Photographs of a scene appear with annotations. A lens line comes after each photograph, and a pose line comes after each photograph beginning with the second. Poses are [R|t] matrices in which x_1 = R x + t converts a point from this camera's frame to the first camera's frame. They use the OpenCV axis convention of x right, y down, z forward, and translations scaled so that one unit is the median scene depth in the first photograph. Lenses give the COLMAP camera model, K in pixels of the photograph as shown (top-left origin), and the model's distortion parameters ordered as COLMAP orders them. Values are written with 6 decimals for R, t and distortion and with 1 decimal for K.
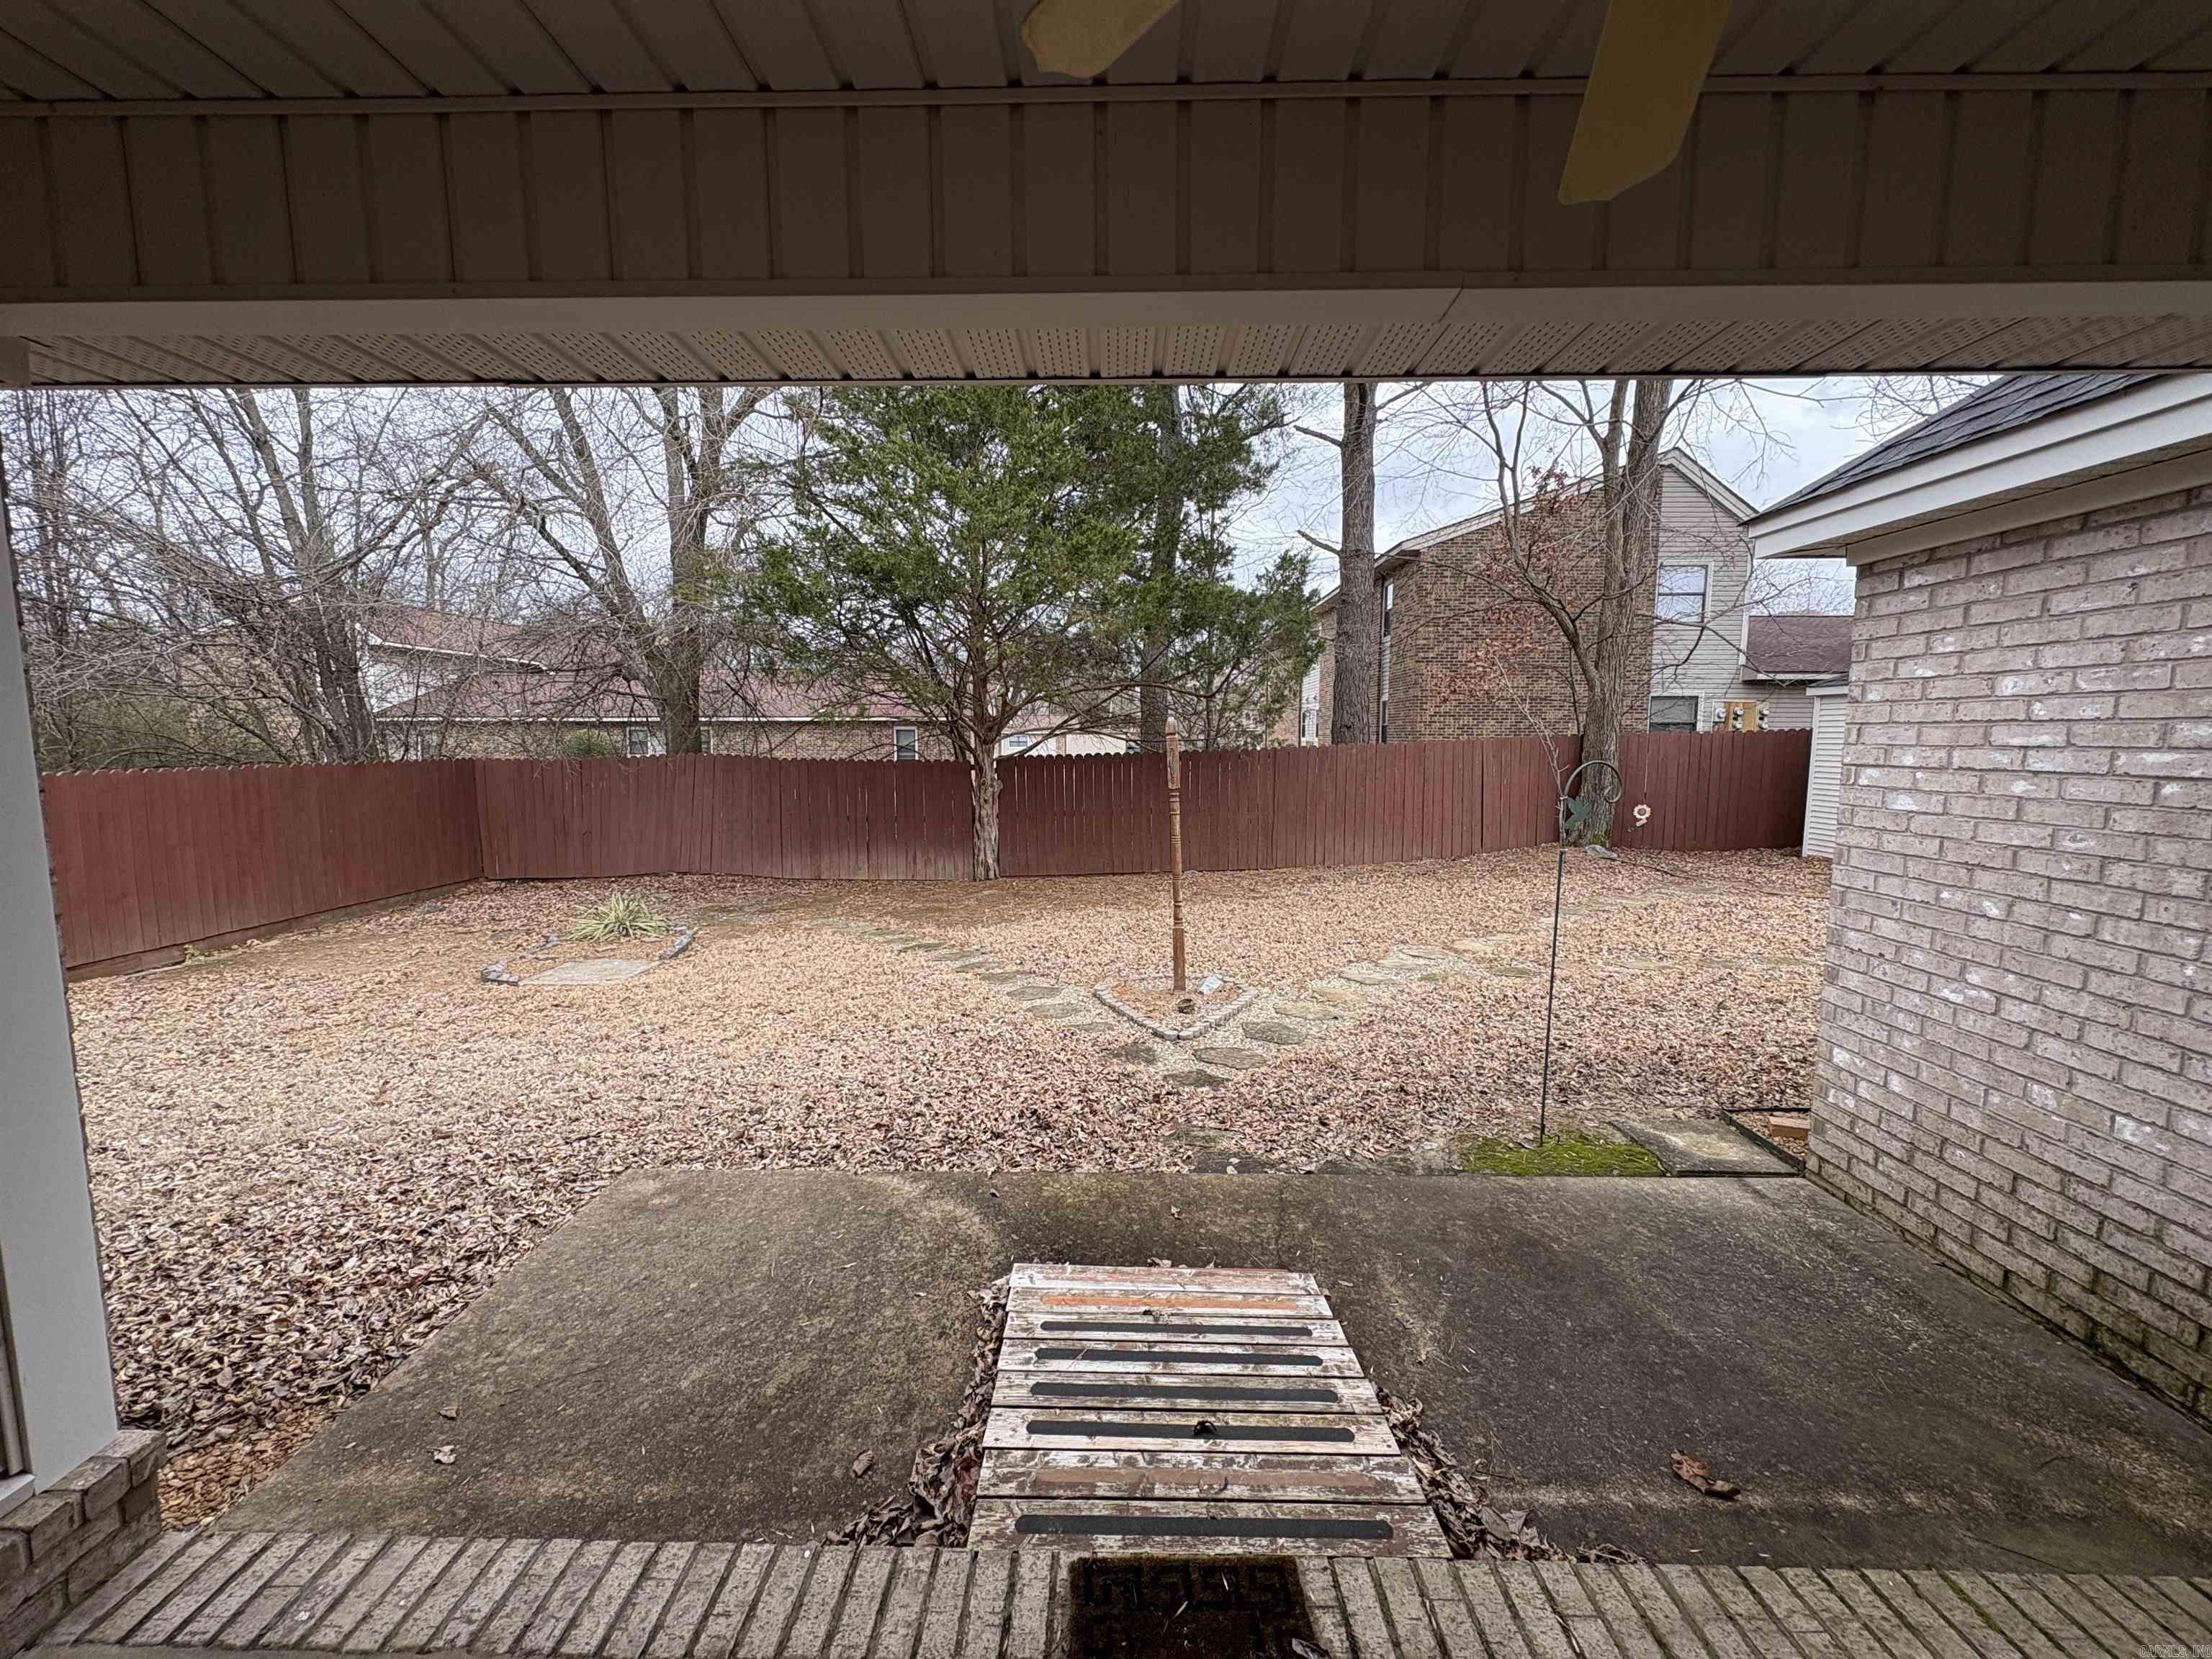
lens RADIAL K [[884.8, 0, 1099.9], [0, 884.8, 839.2], [0, 0, 1]] dist [0.009831, 0.000016]
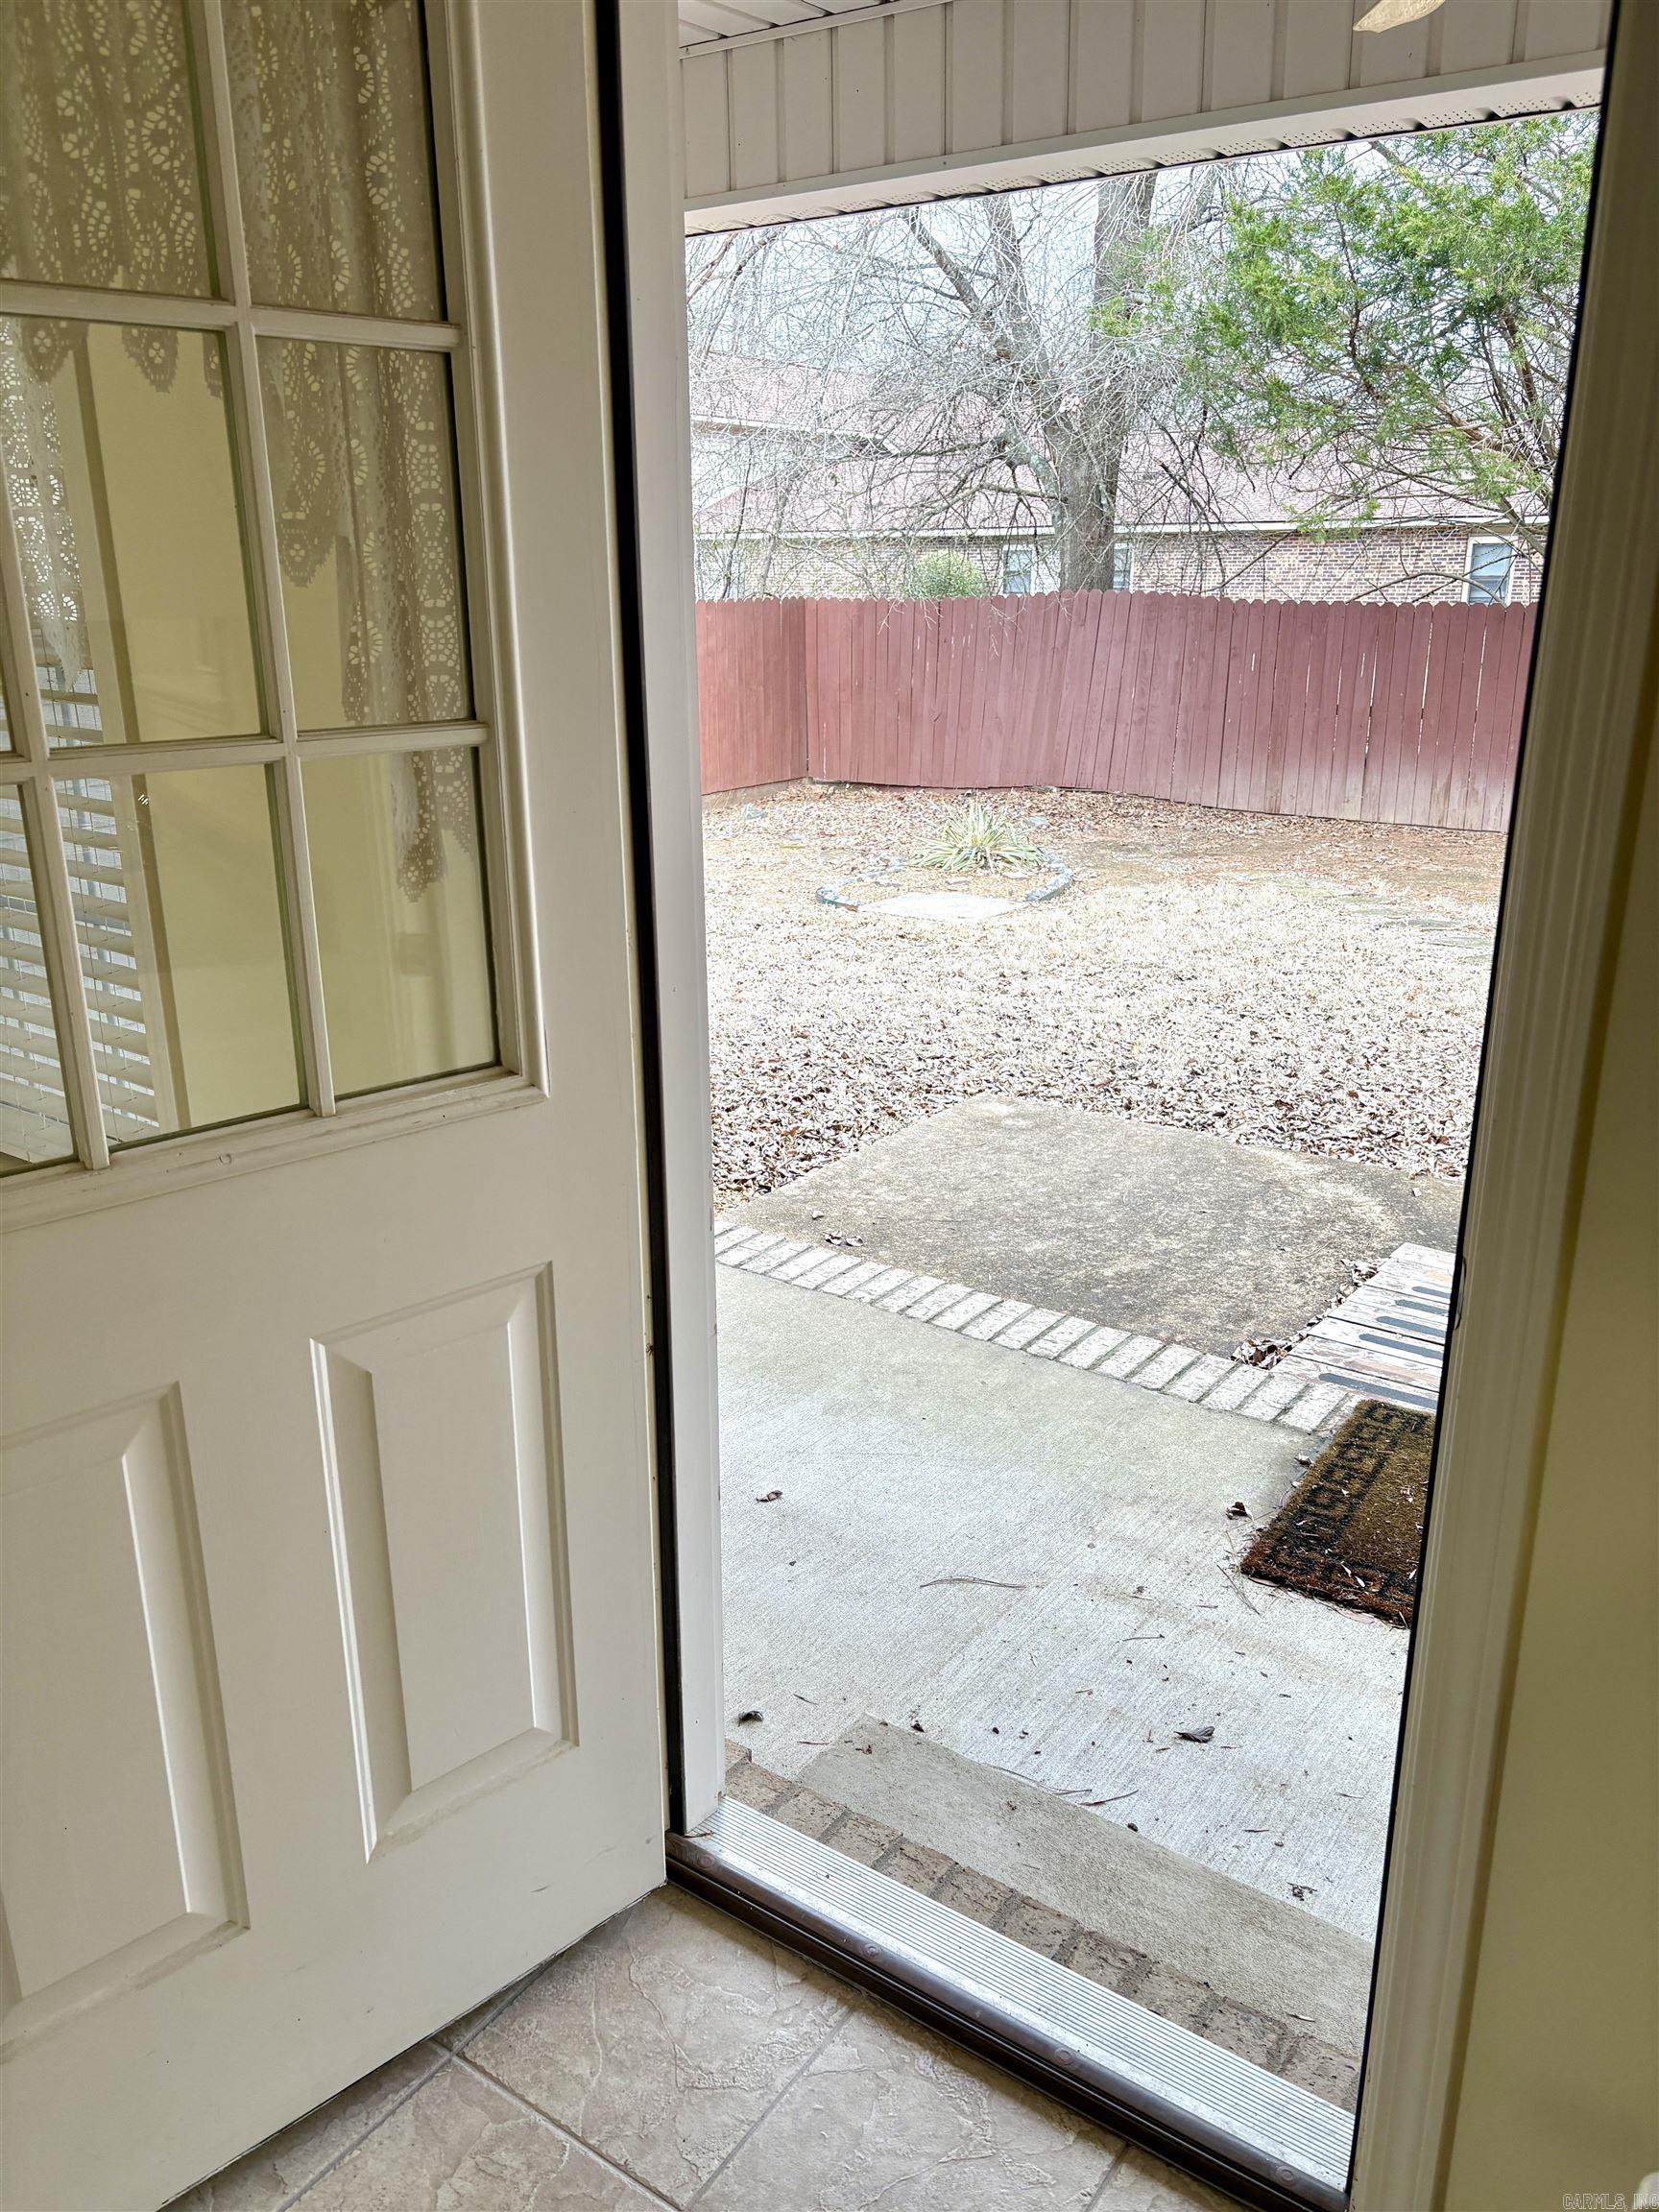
lens RADIAL K [[1674.9, 0, 820.1], [0, 1674.9, 1105.8], [0, 0, 1]] dist [0.038399, -0.014614]
pose [[0.832585, 0.160741, -0.530060, 0.130639], [-0.052690, 0.975611, 0.213091, 0.031771], [0.551385, -0.149487, 0.820749, -0.273810]]
